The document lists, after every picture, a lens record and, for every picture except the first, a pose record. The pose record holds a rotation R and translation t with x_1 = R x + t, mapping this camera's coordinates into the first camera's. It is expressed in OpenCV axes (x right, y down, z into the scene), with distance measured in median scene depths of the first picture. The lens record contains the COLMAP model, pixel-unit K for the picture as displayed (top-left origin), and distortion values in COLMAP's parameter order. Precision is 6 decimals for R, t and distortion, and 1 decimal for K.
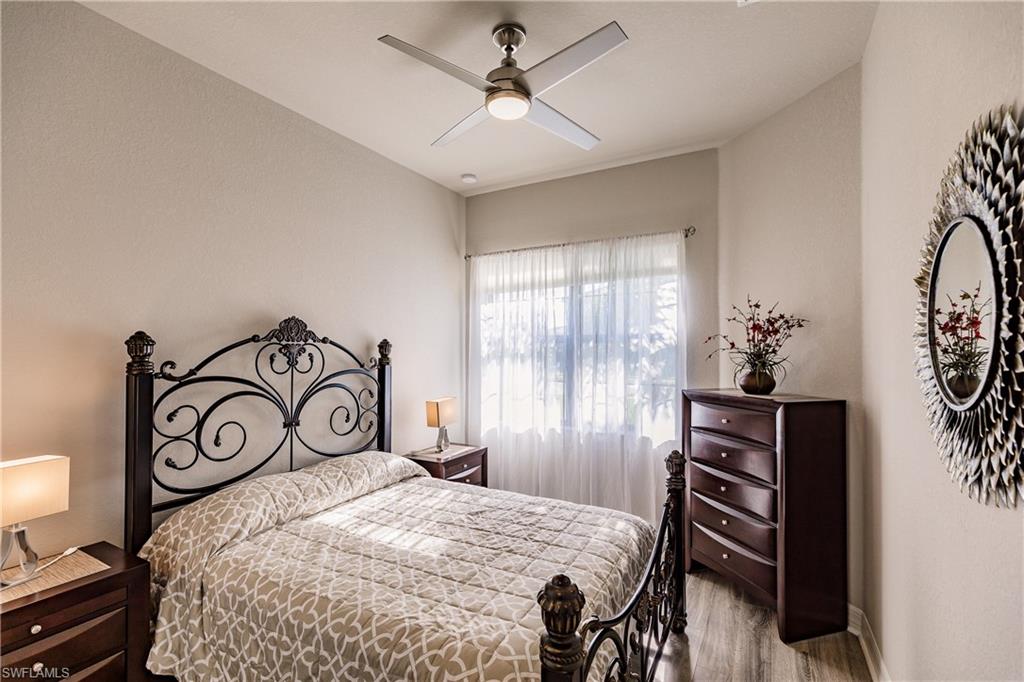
lens RADIAL K [[456.9, 0, 512.6], [0, 456.9, 343.0], [0, 0, 1]] dist [0.001176, 0.000166]
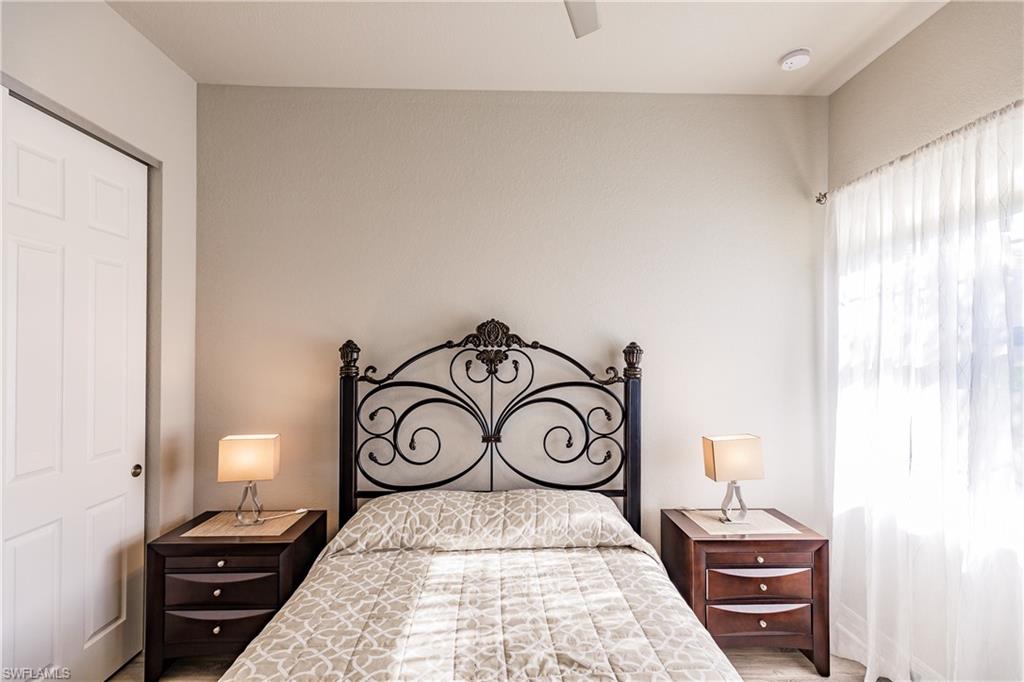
lens RADIAL K [[456.9, 0, 512.2], [0, 456.9, 345.8], [0, 0, 1]] dist [0.001176, 0.000166]
pose [[0.514733, -0.004905, -0.857337, 0.326157], [0.009226, 0.999957, -0.000182, -0.005417], [0.857301, -0.007816, 0.514756, 0.607971]]
